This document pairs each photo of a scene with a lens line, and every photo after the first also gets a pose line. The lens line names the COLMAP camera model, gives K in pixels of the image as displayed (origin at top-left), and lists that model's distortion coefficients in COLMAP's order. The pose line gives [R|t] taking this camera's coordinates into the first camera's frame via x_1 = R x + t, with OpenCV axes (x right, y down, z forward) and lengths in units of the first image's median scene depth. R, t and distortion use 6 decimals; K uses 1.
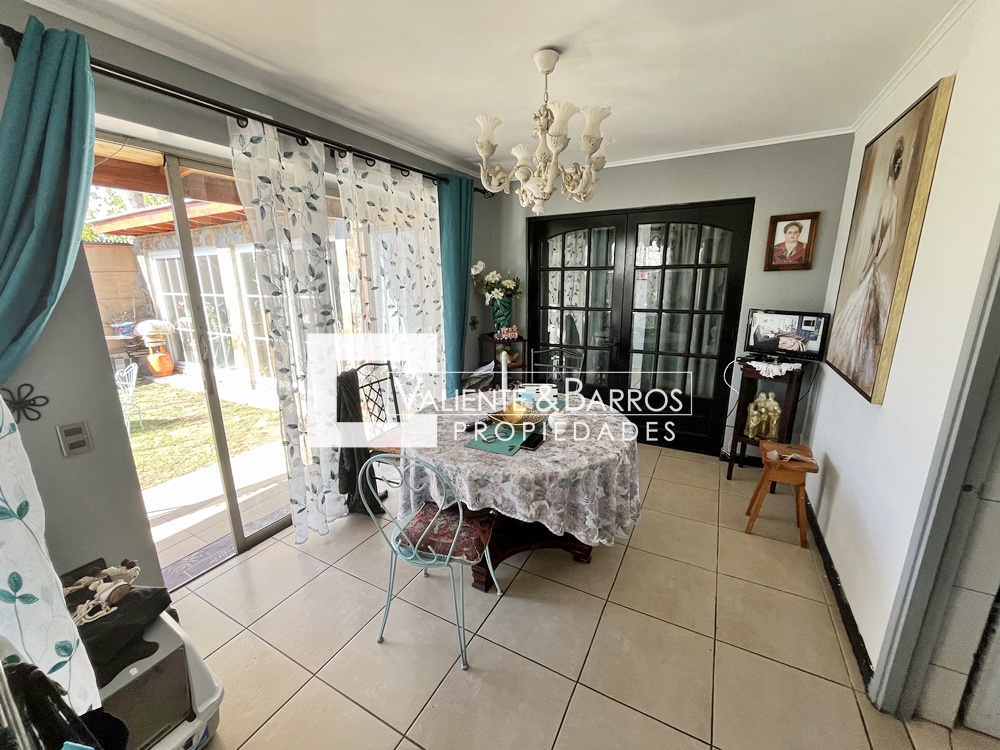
lens RADIAL K [[402.4, 0, 498.0], [0, 402.4, 376.1], [0, 0, 1]] dist [-0.001567, -0.000780]
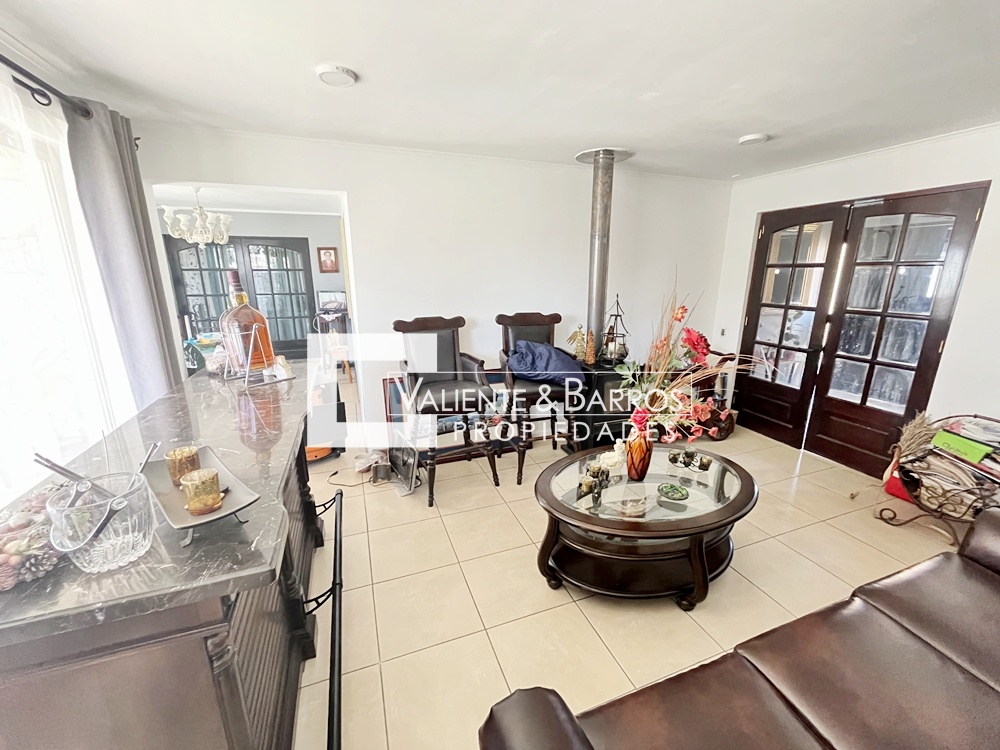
lens RADIAL K [[402.4, 0, 500.6], [0, 402.4, 376.6], [0, 0, 1]] dist [-0.001567, -0.000780]
pose [[0.647836, -0.182761, 0.739531, -0.398712], [0.172207, 0.980799, 0.091530, 0.250178], [-0.742060, 0.068056, 0.666870, -1.107574]]
